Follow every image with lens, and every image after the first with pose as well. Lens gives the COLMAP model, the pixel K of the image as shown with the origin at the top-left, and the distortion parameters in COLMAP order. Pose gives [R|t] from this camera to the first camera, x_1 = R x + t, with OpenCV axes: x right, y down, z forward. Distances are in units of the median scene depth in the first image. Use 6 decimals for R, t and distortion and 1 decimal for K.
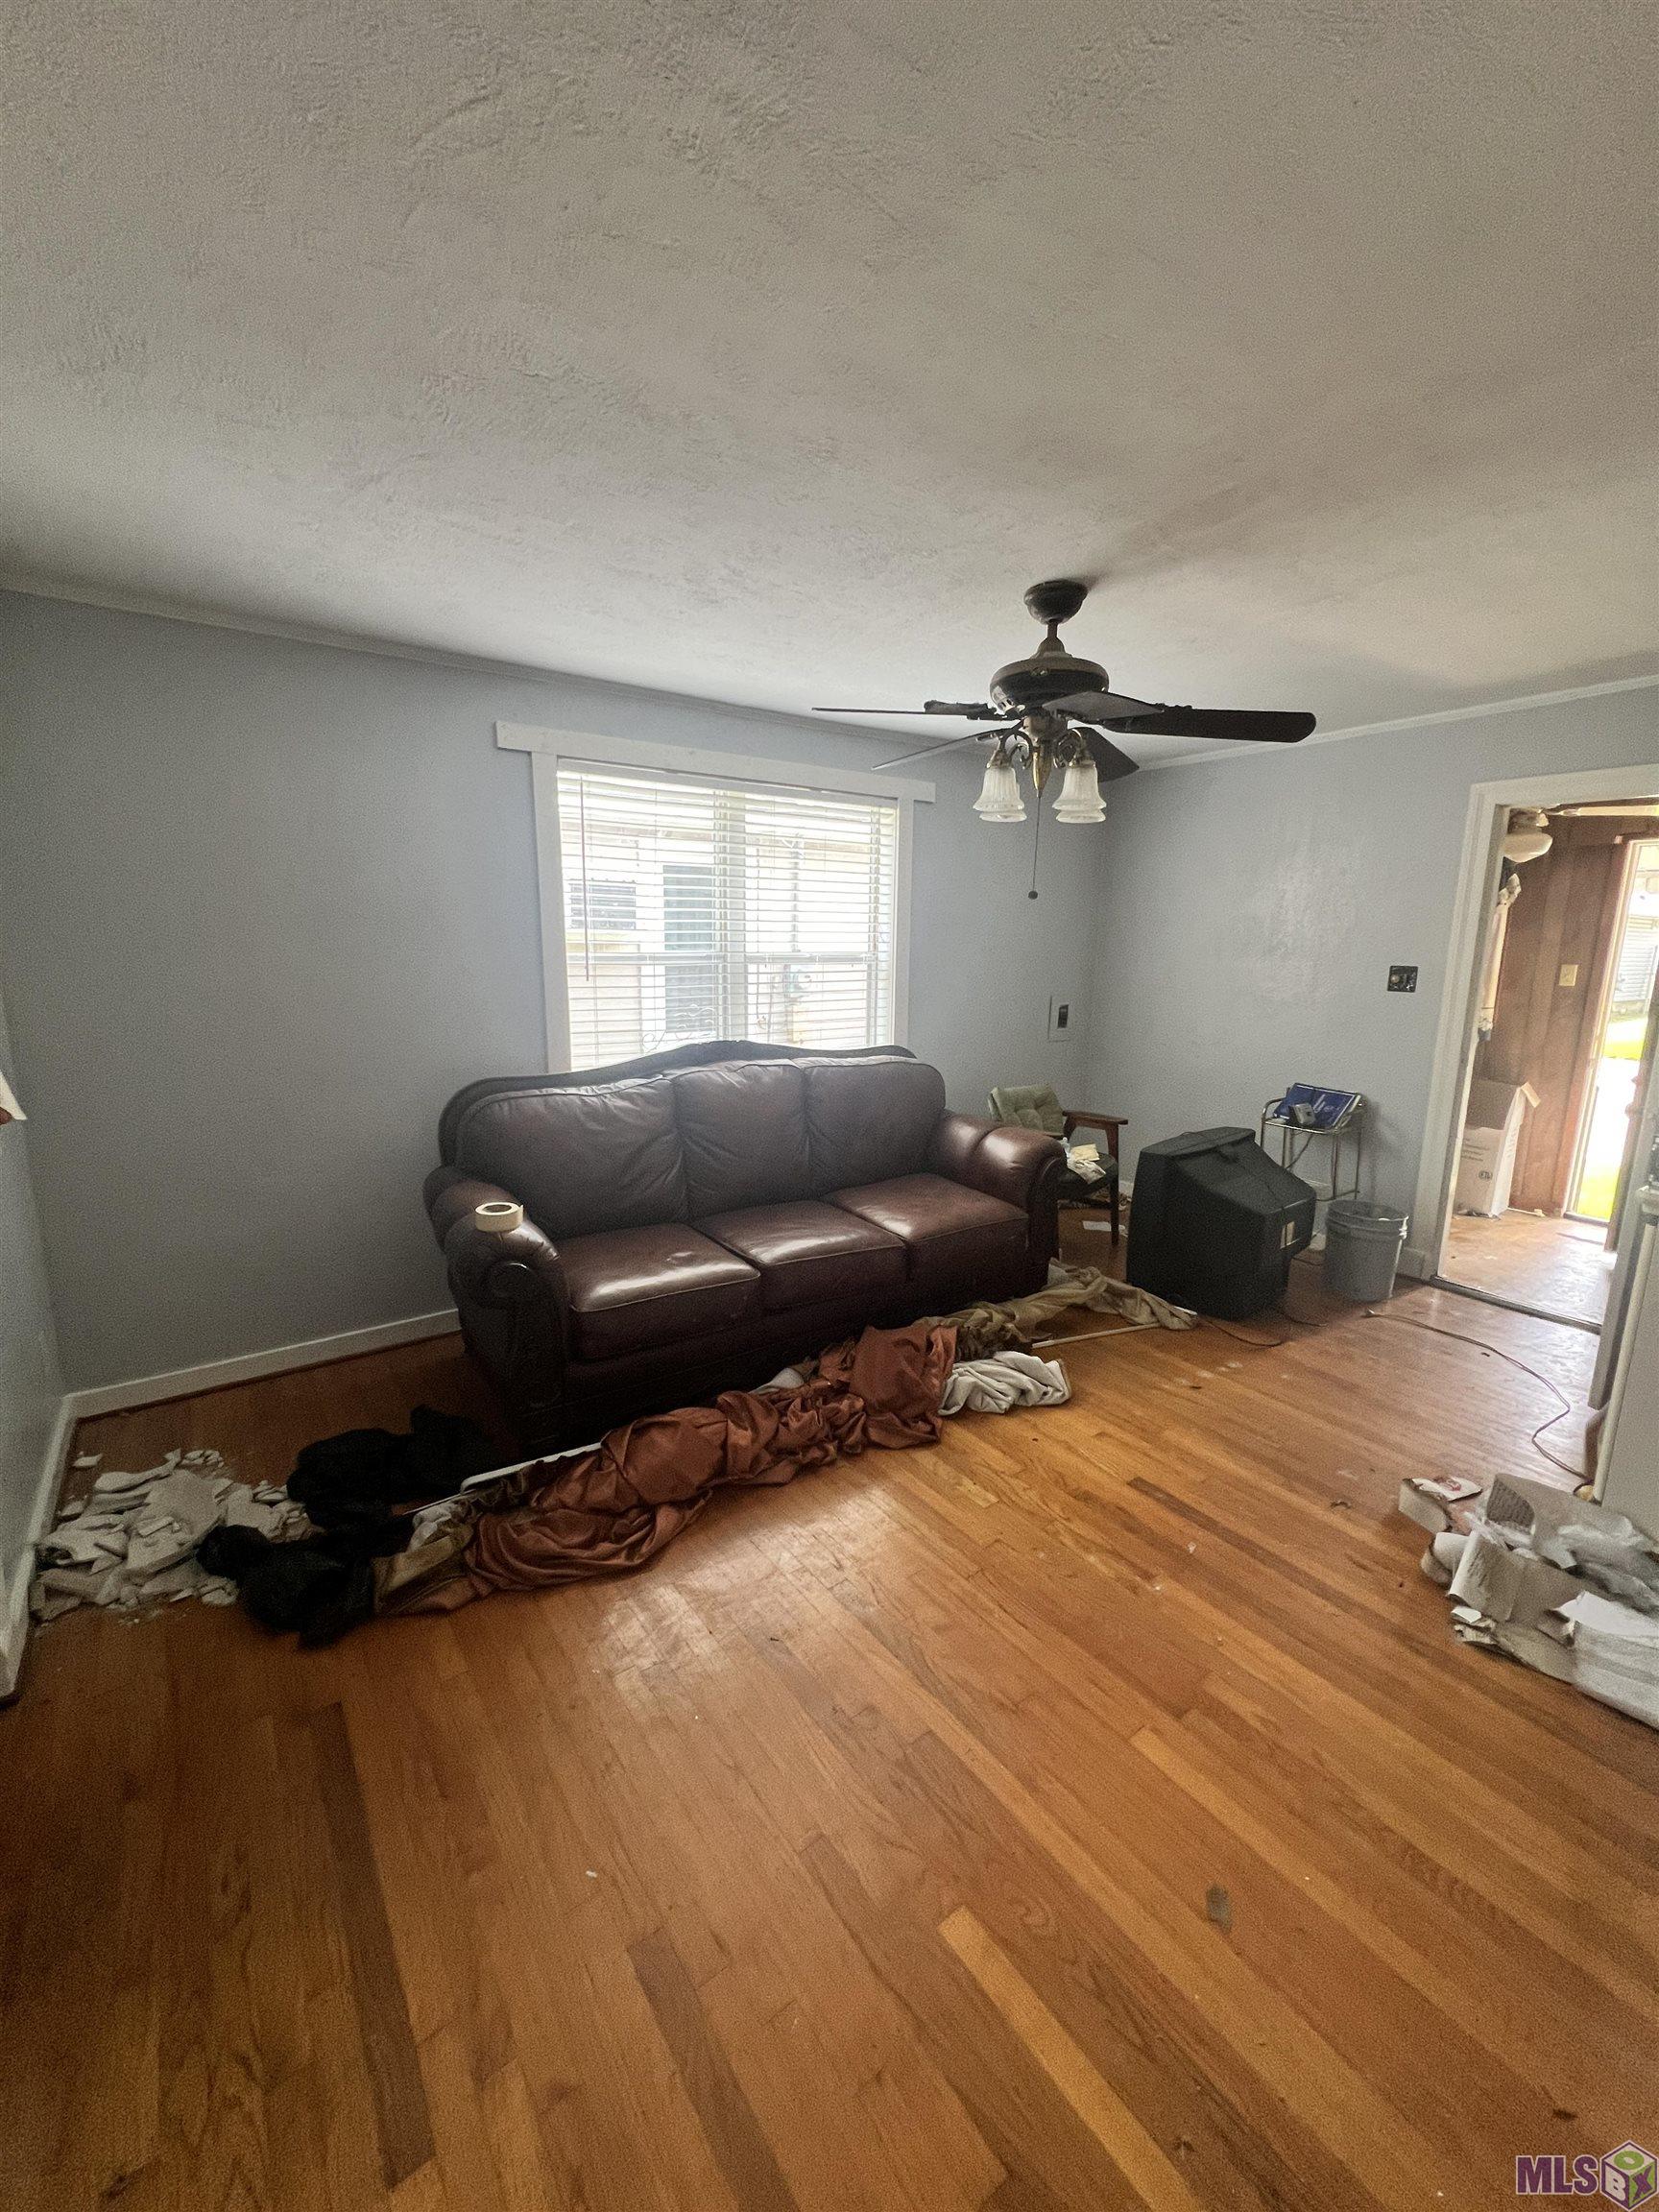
lens RADIAL K [[889.4, 0, 824.8], [0, 889.4, 1113.4], [0, 0, 1]] dist [-0.001592, -0.000311]
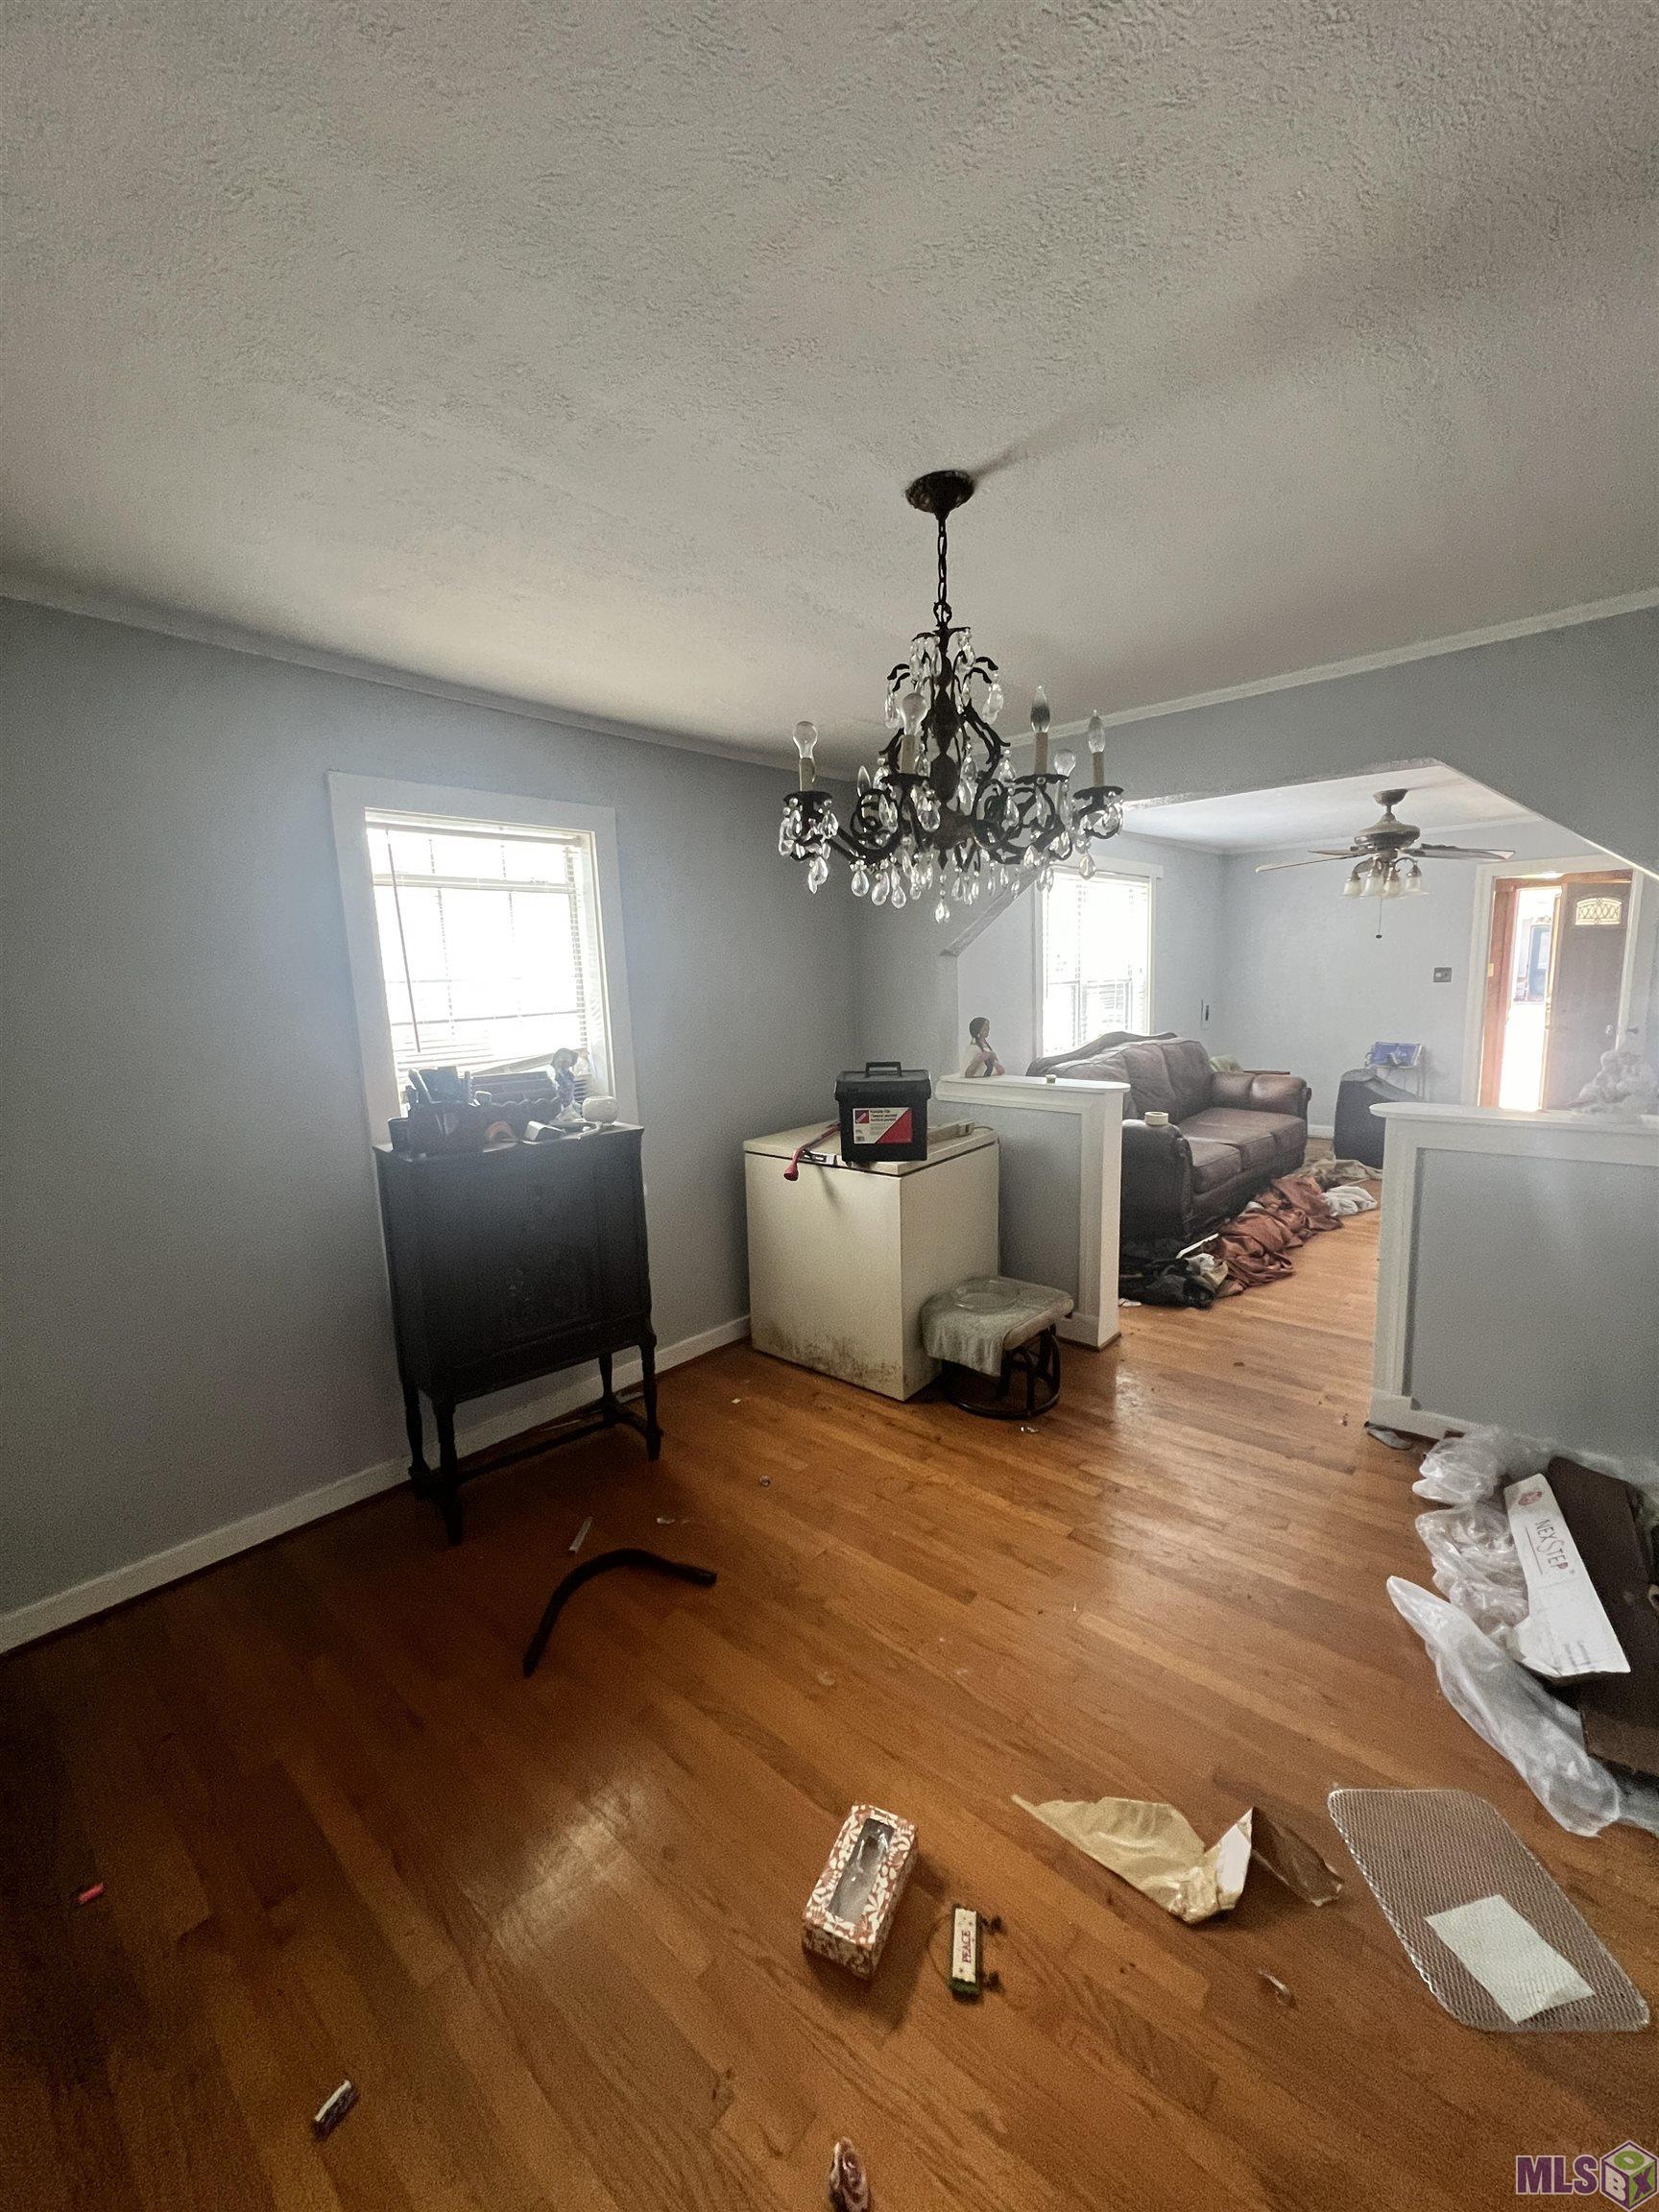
lens RADIAL K [[892.7, 0, 829.5], [0, 892.7, 1106.0], [0, 0, 1]] dist [0.012660, -0.000030]
pose [[0.972718, -0.077467, 0.218673, -1.228195], [0.088712, 0.995168, -0.042069, 0.094119], [-0.214357, 0.060321, 0.974891, -0.580305]]
